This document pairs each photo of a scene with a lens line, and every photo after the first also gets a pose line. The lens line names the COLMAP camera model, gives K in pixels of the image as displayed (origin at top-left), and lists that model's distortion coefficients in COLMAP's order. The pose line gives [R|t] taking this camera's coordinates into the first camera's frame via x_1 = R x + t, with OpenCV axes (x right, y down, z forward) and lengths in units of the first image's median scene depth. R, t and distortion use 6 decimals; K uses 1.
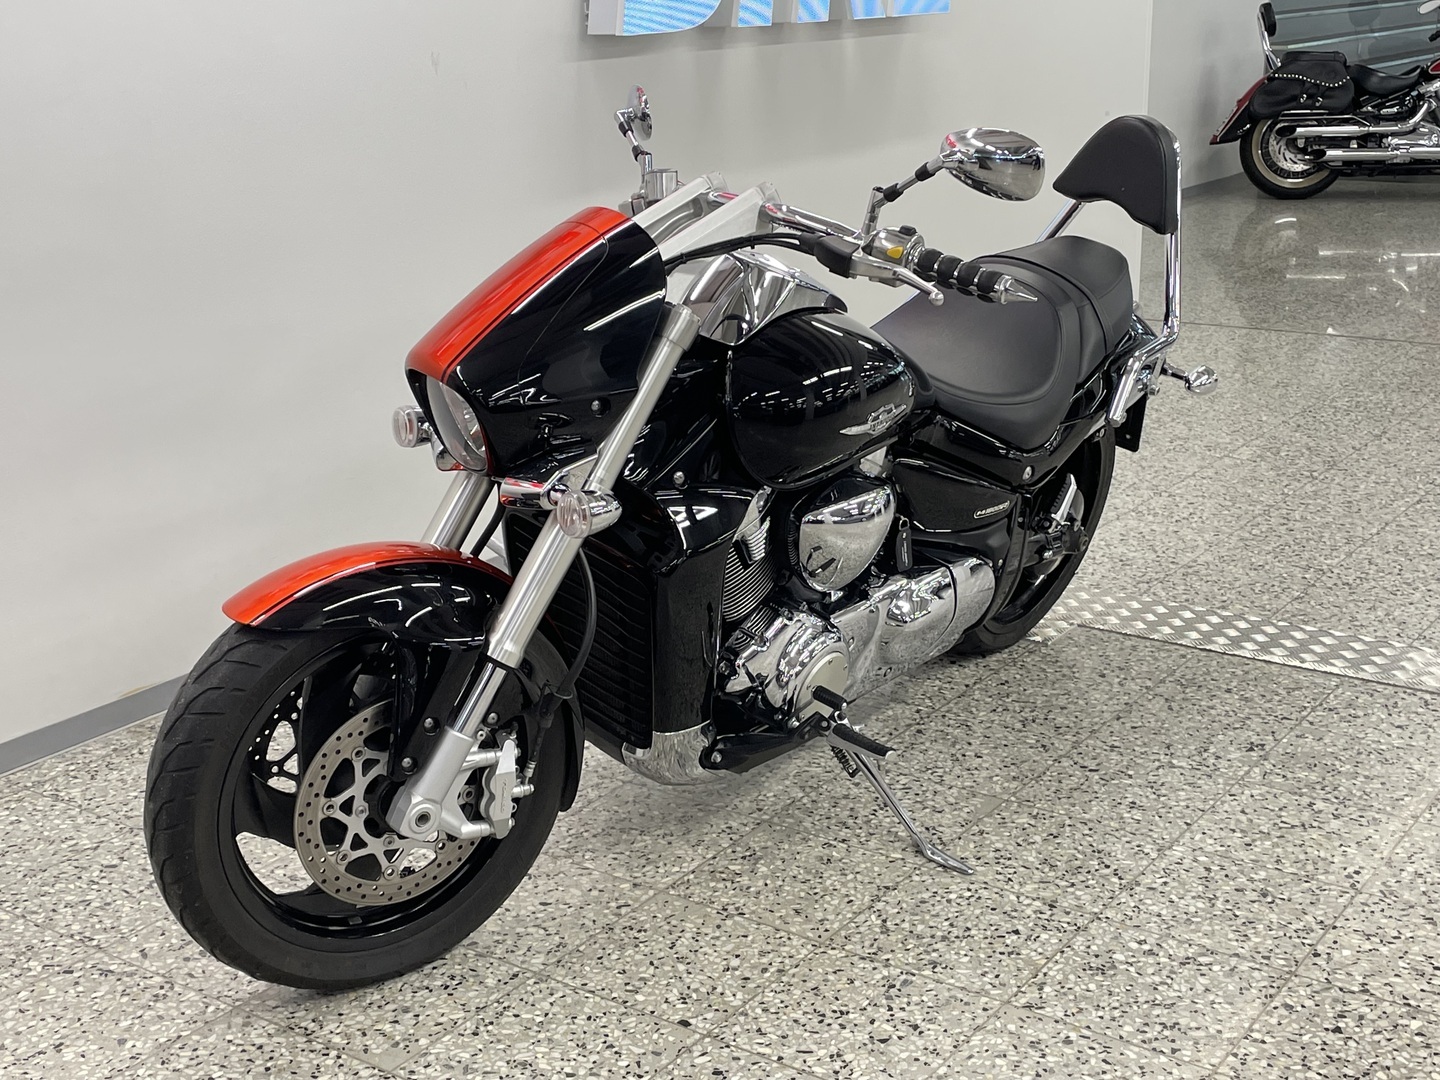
lens RADIAL K [[1883.4, 0, 723.2], [0, 1883.4, 526.5], [0, 0, 1]] dist [0.067805, 0.000000]
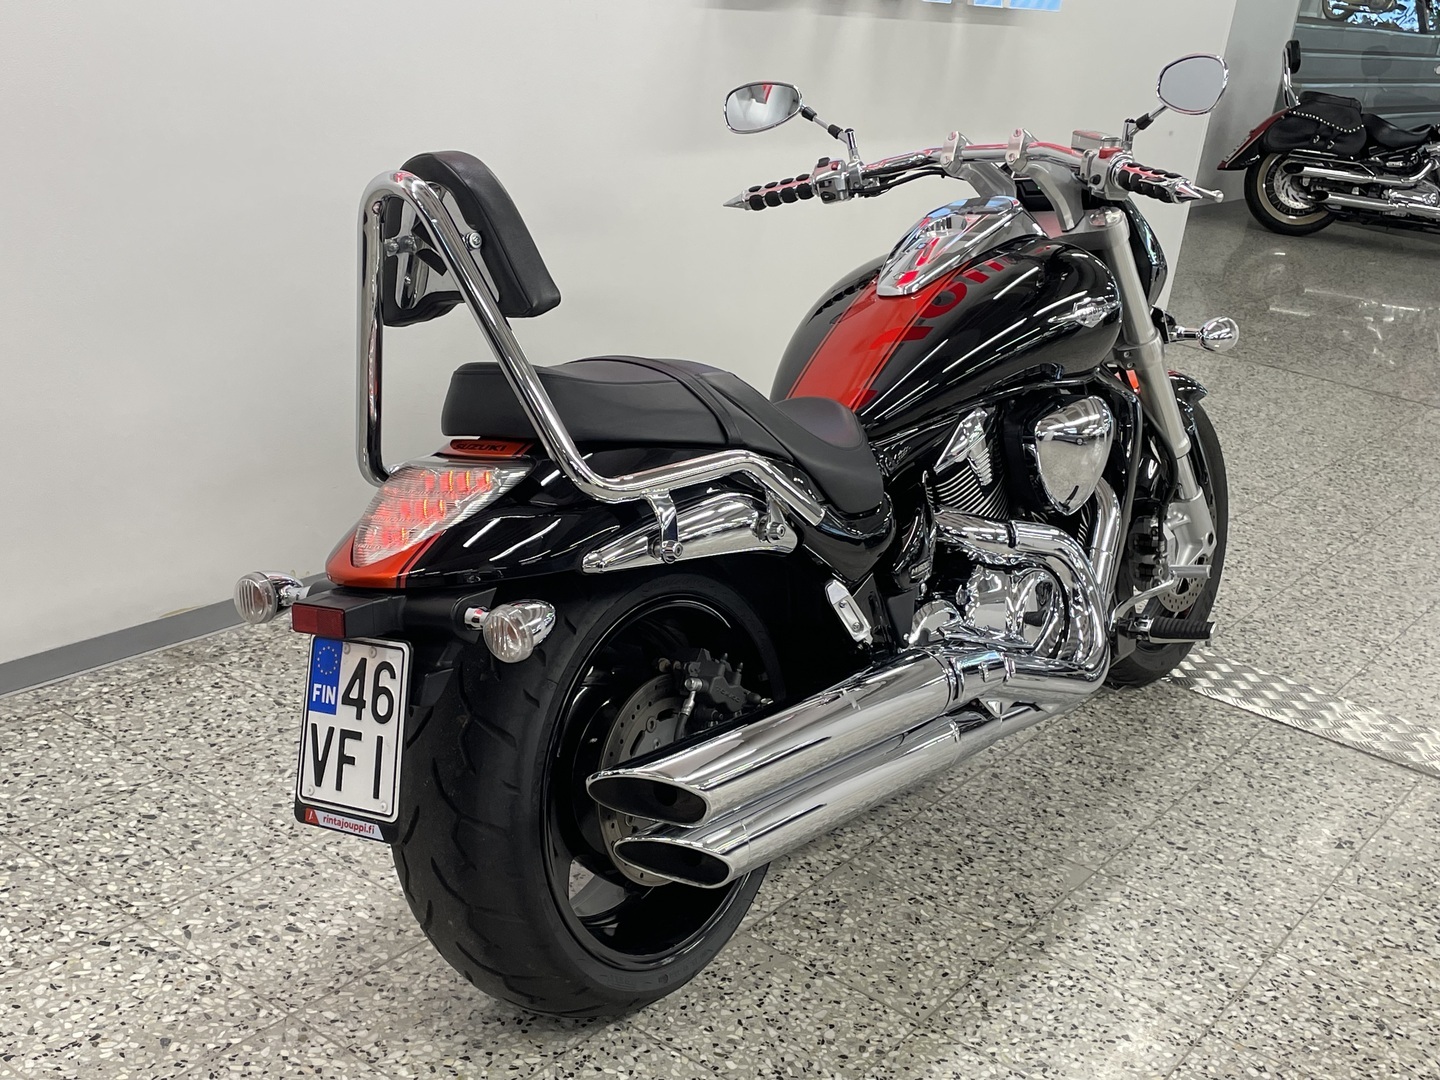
lens RADIAL K [[1768.9, 0, 714.9], [0, 1768.9, 551.8], [0, 0, 1]] dist [0.058418, 0.000000]
pose [[0.988555, 0.143873, 0.045373, -0.102486], [-0.146246, 0.987761, 0.054223, -0.034343], [-0.037016, -0.060238, 0.997497, 0.125506]]
